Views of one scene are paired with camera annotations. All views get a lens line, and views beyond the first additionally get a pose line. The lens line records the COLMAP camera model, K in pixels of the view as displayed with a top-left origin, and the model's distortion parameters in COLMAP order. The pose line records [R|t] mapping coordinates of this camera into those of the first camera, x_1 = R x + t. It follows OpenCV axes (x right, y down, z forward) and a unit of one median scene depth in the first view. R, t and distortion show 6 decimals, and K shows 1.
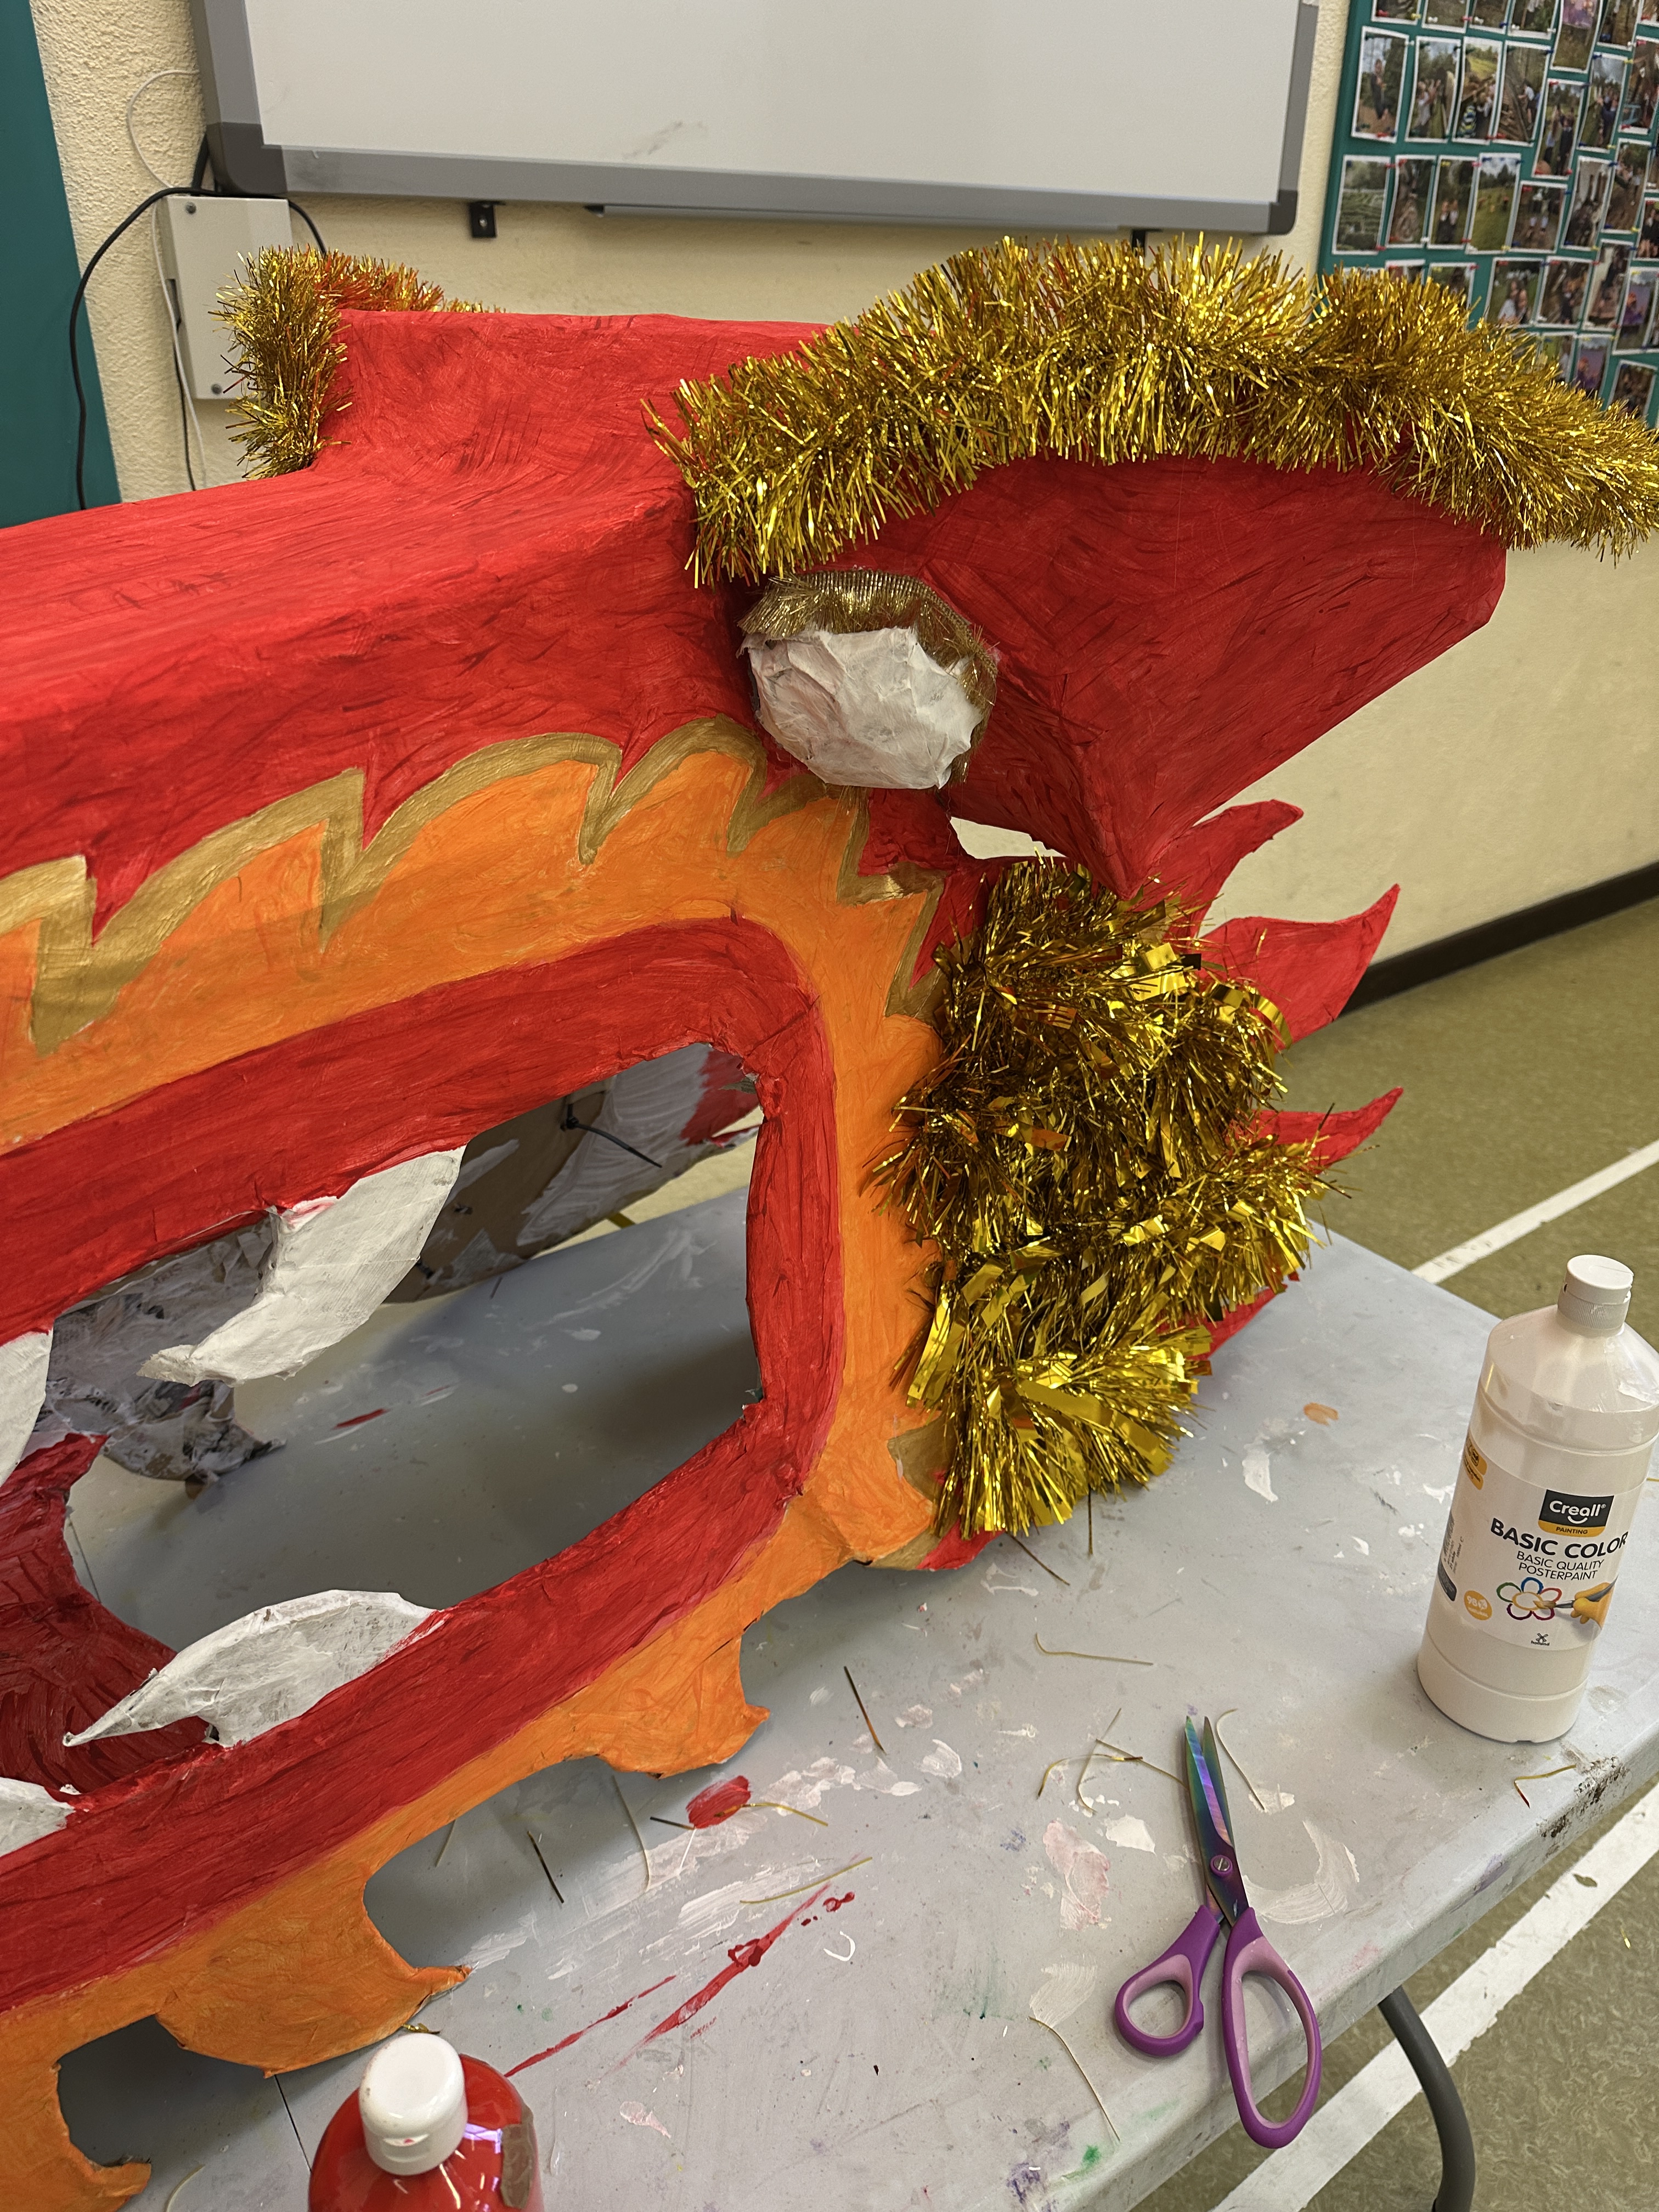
lens RADIAL K [[1561.3, 0, 829.5], [0, 1561.3, 1106.0], [0, 0, 1]] dist [0.171945, -0.399853]
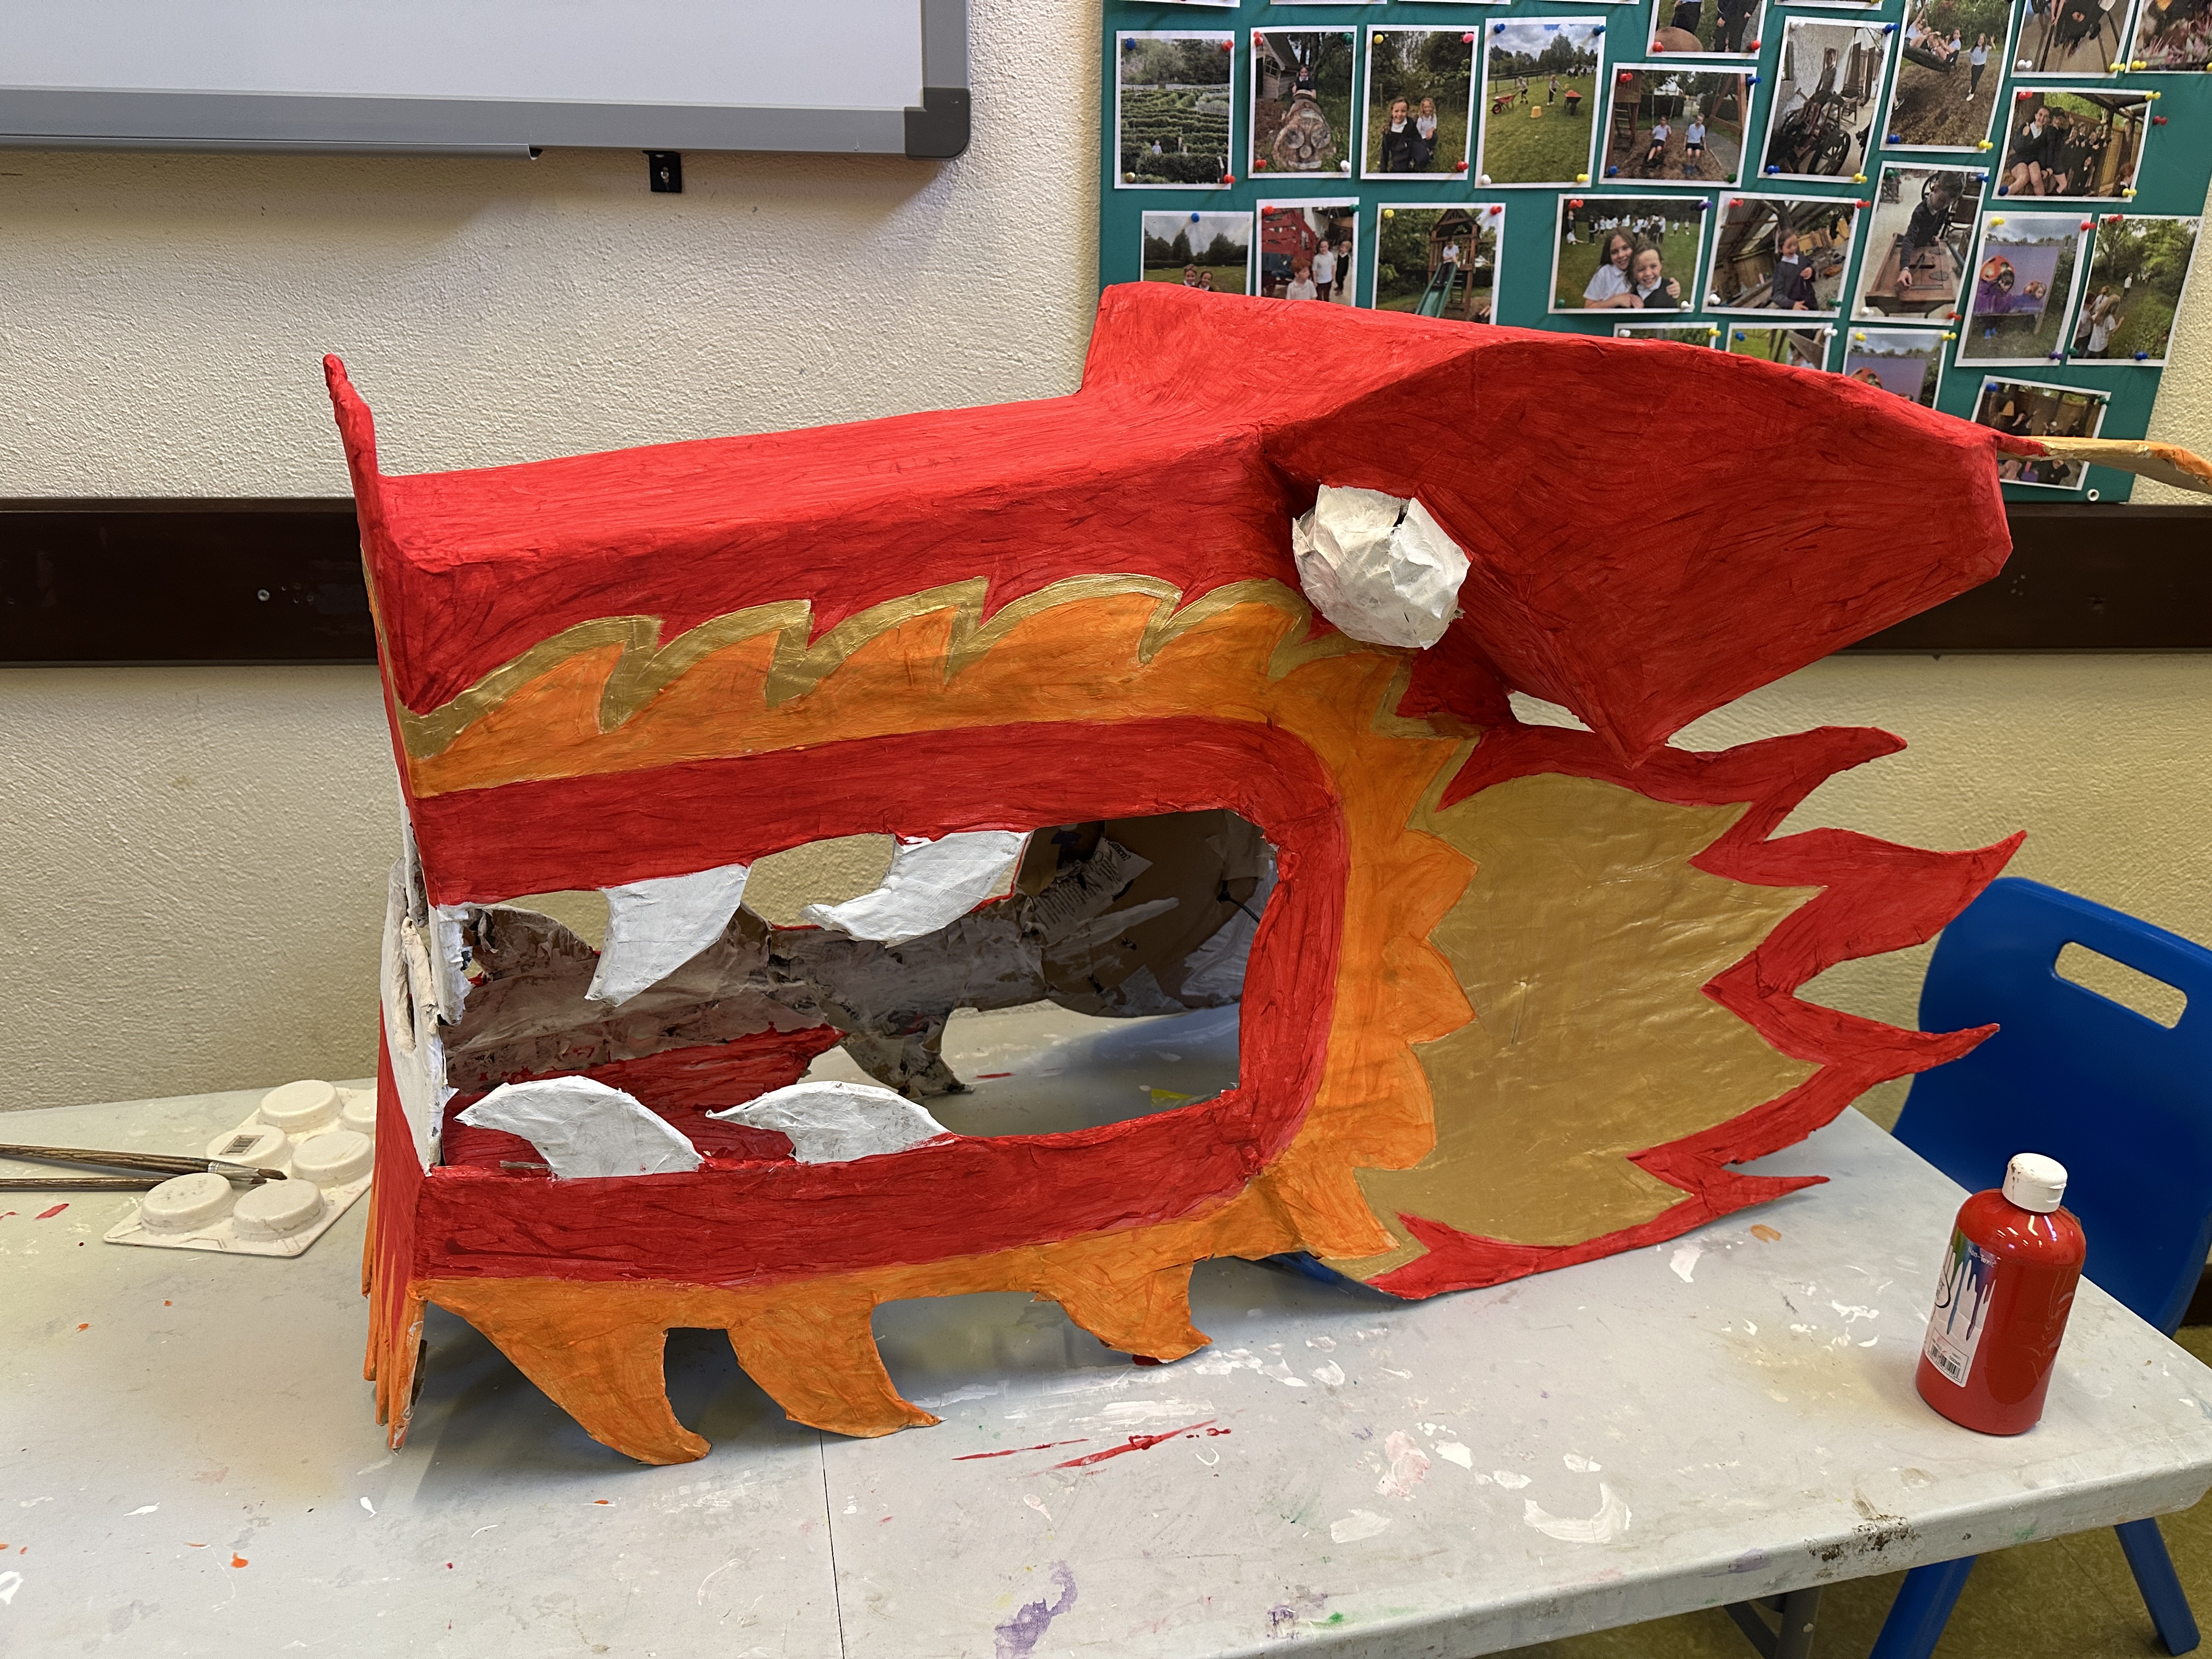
lens RADIAL K [[1561.3, 0, 1098.9], [0, 1561.3, 851.5], [0, 0, 1]] dist [0.171945, -0.399853]
pose [[0.894496, 0.168909, -0.413941, 0.459983], [-0.211073, 0.975751, -0.057957, 0.116684], [0.394113, 0.139214, 0.908457, -0.343797]]
